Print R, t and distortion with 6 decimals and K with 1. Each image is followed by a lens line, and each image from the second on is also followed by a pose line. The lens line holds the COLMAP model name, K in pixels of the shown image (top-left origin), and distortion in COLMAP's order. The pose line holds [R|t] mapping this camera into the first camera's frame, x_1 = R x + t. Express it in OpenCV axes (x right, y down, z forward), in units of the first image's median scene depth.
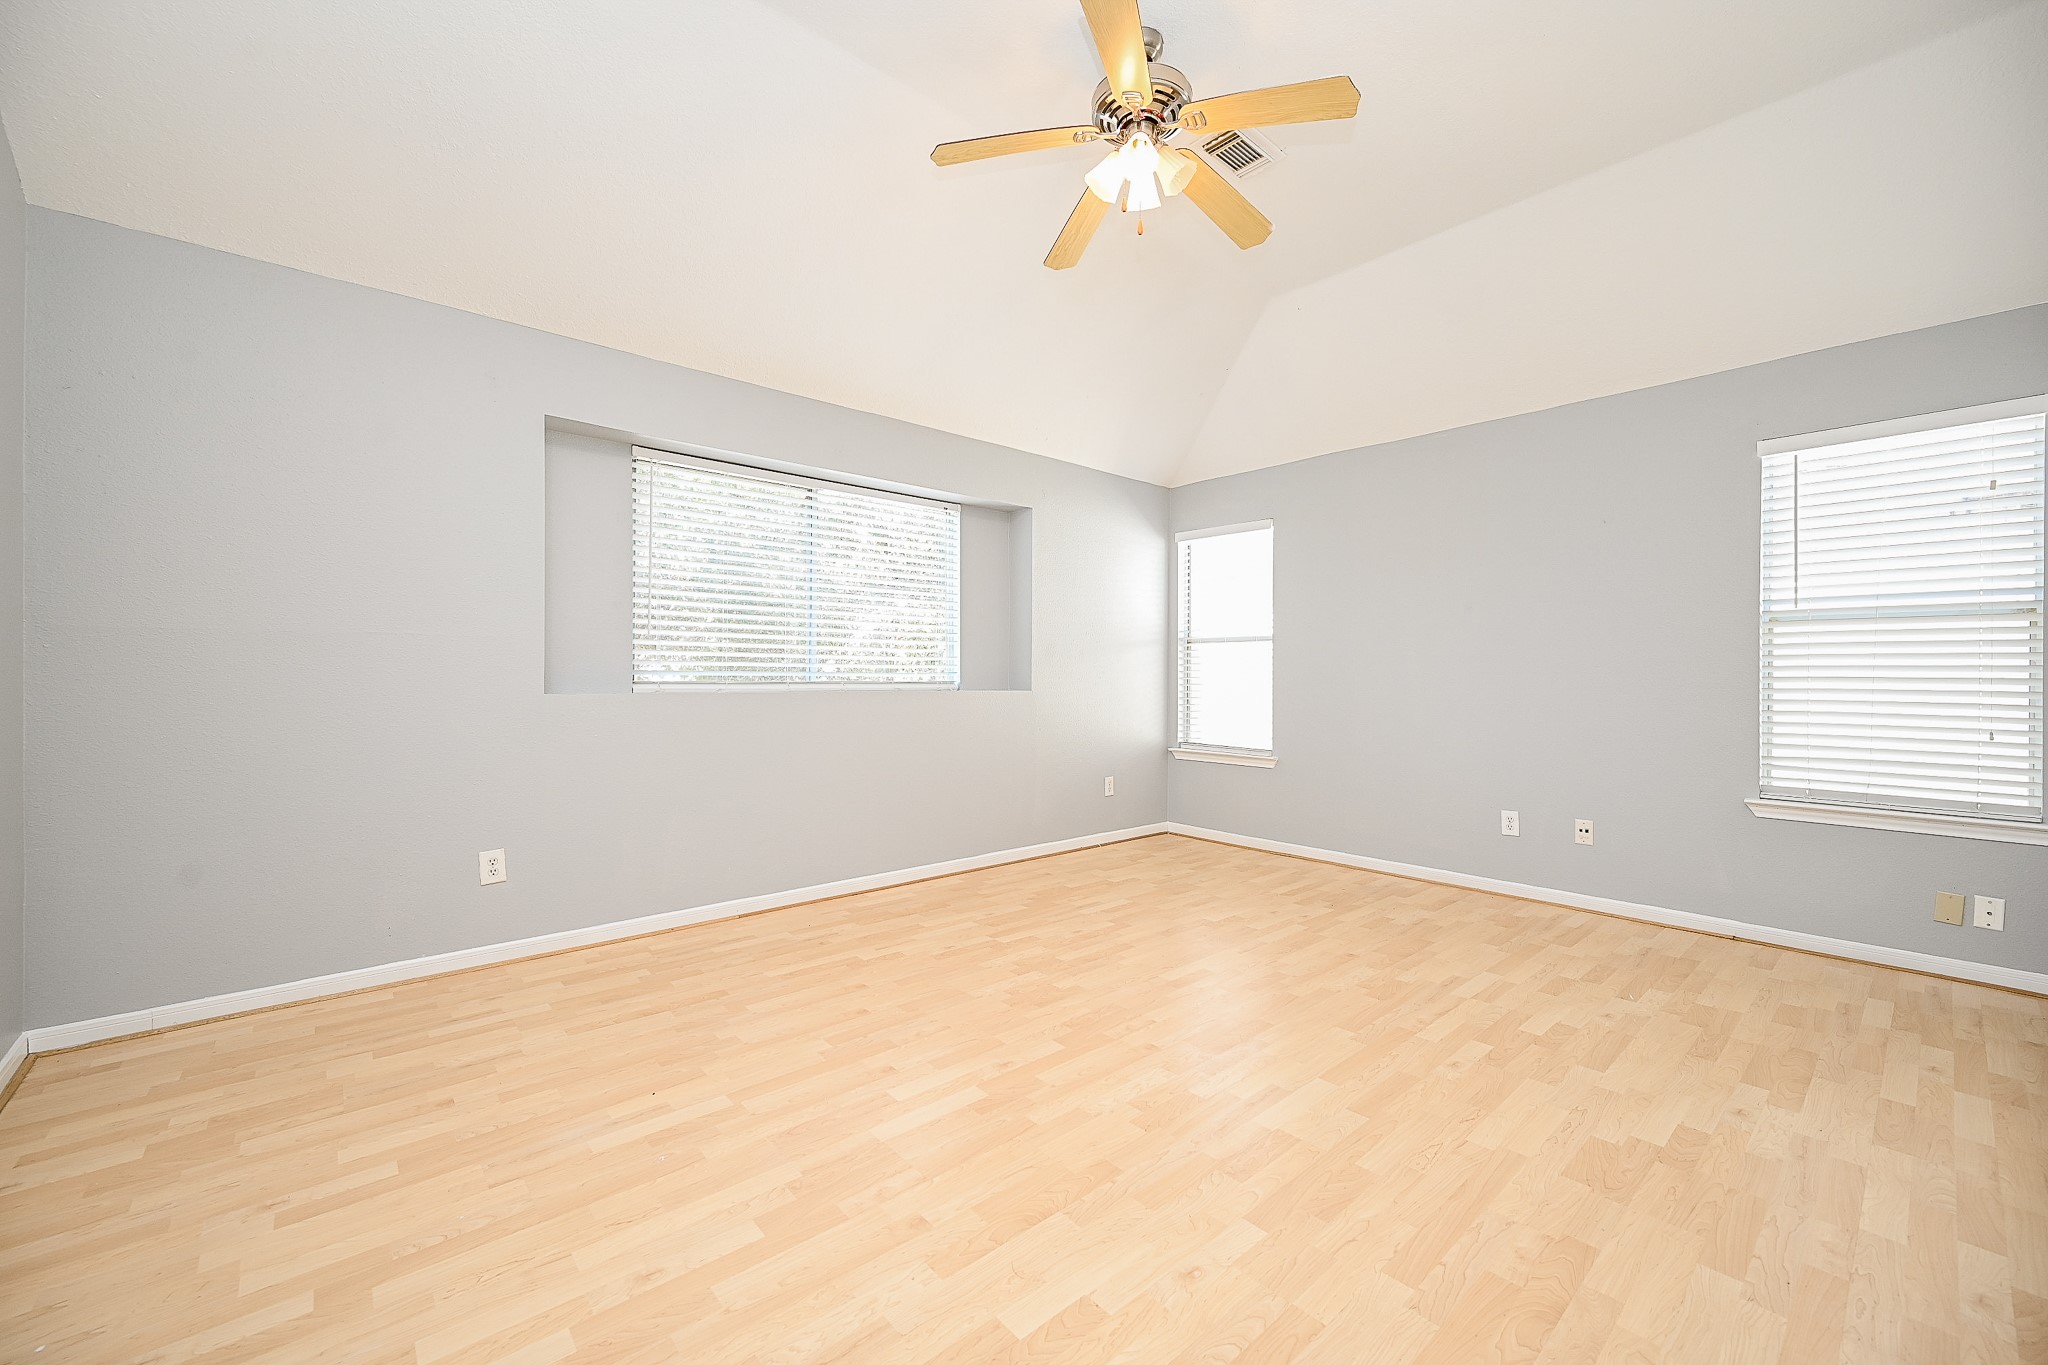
lens RADIAL K [[804.1, 0, 1021.4], [0, 804.1, 678.3], [0, 0, 1]] dist [-0.001715, -0.000097]
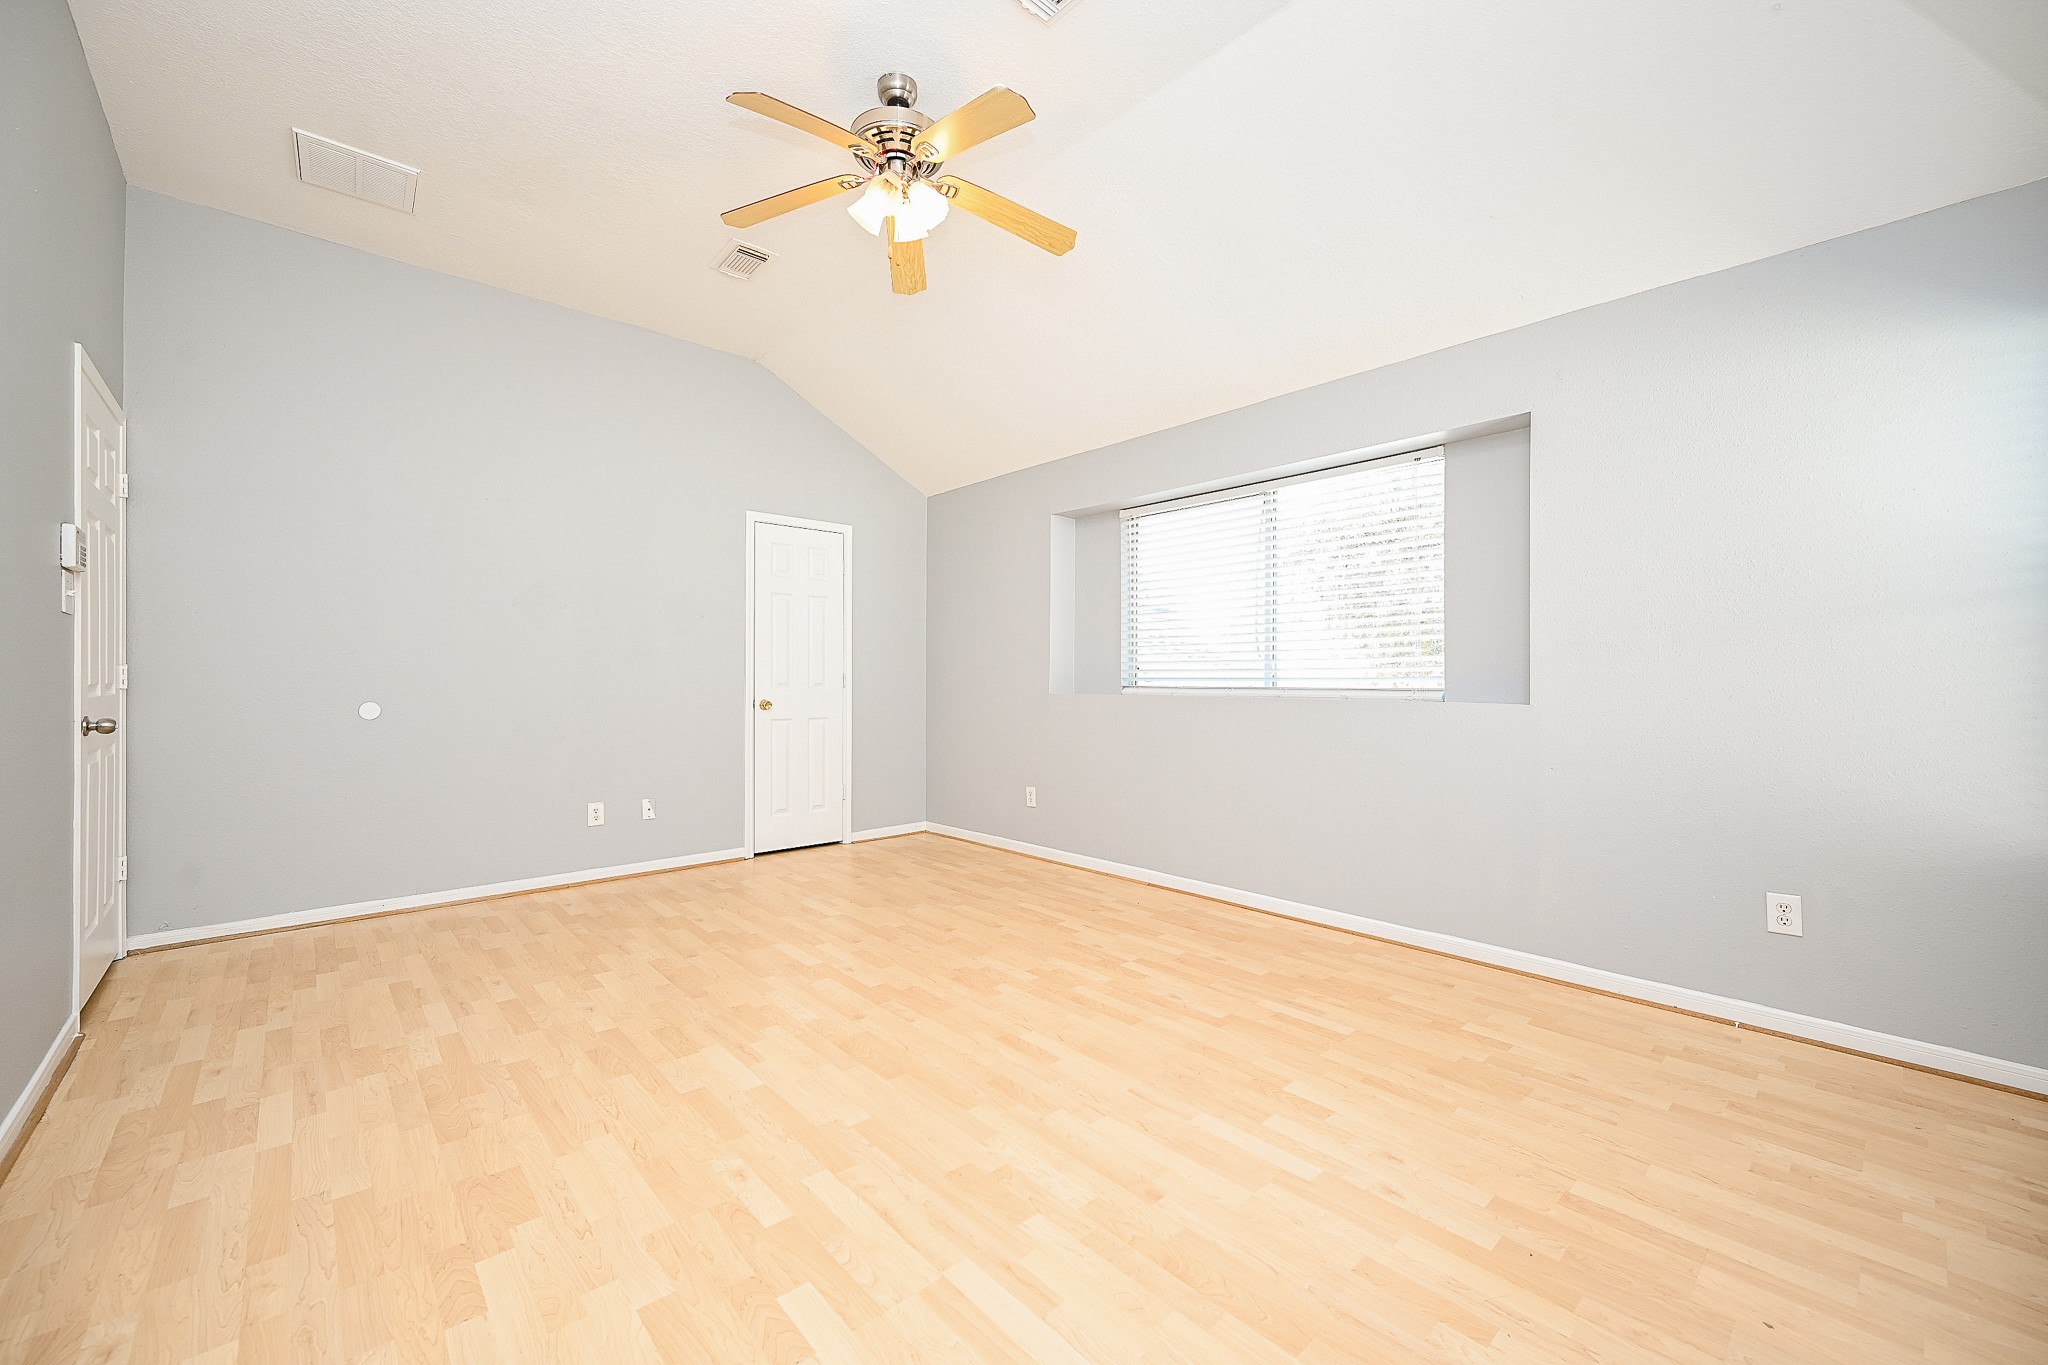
lens RADIAL K [[804.1, 0, 1021.4], [0, 804.1, 678.3], [0, 0, 1]] dist [-0.001715, -0.000097]
pose [[0.018302, -0.007051, -0.999808, 1.091486], [-0.003961, 0.999967, -0.007125, 0.001952], [0.999825, 0.004091, 0.018274, 1.032972]]
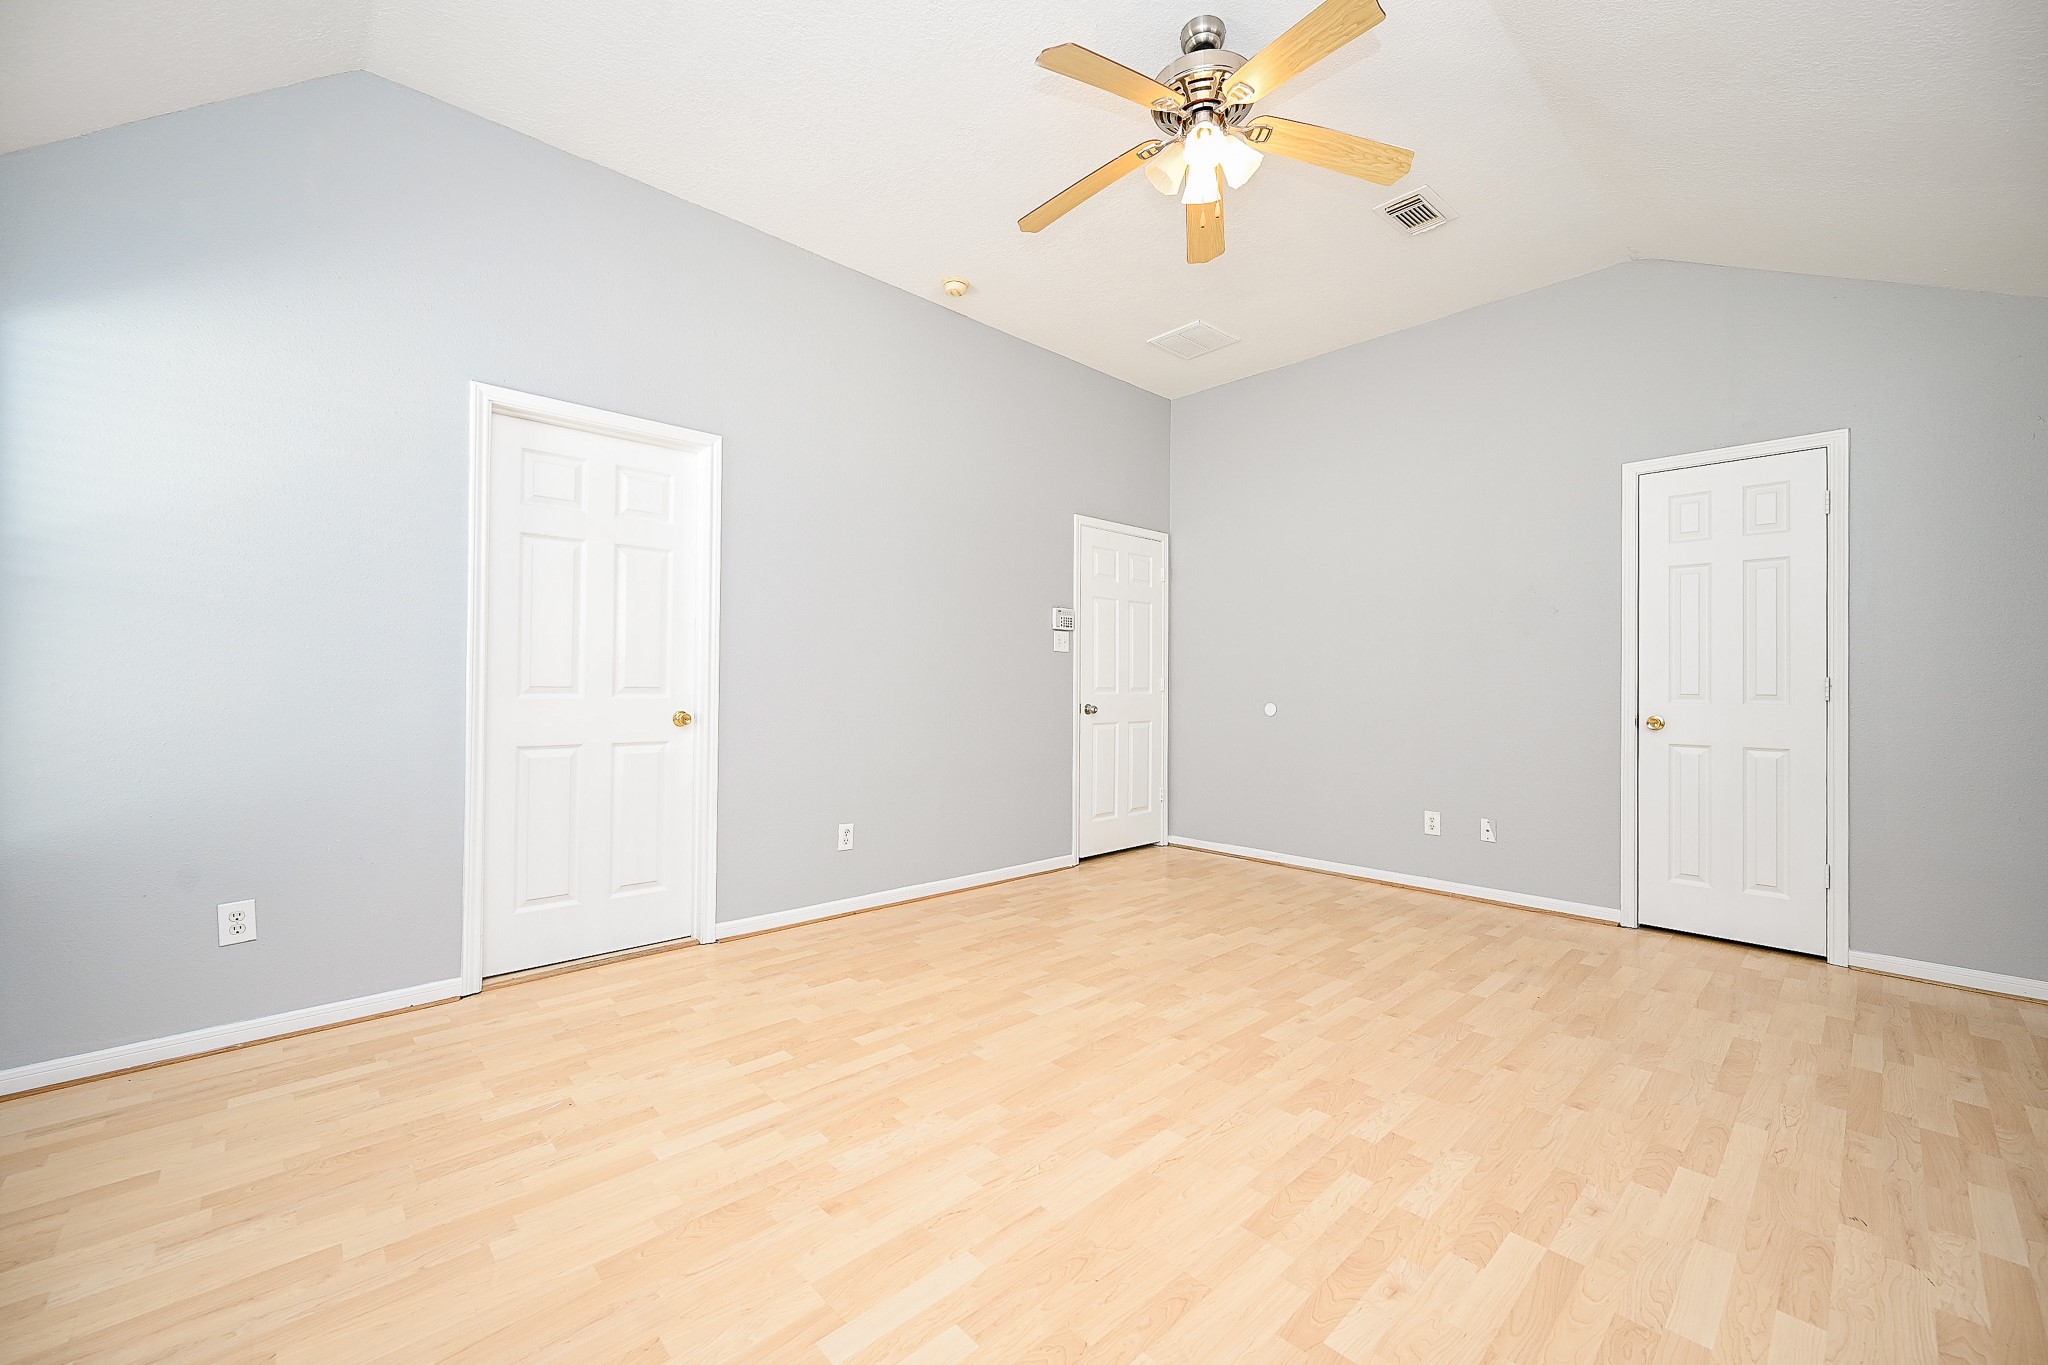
lens RADIAL K [[808.1, 0, 1024.0], [0, 808.1, 682.5], [0, 0, 1]] dist [-0.001397, 0.000022]
pose [[-0.999179, -0.012189, -0.038629, 0.354774], [-0.012178, 0.999926, -0.000527, -0.002097], [0.038632, -0.000056, -0.999253, 1.762775]]
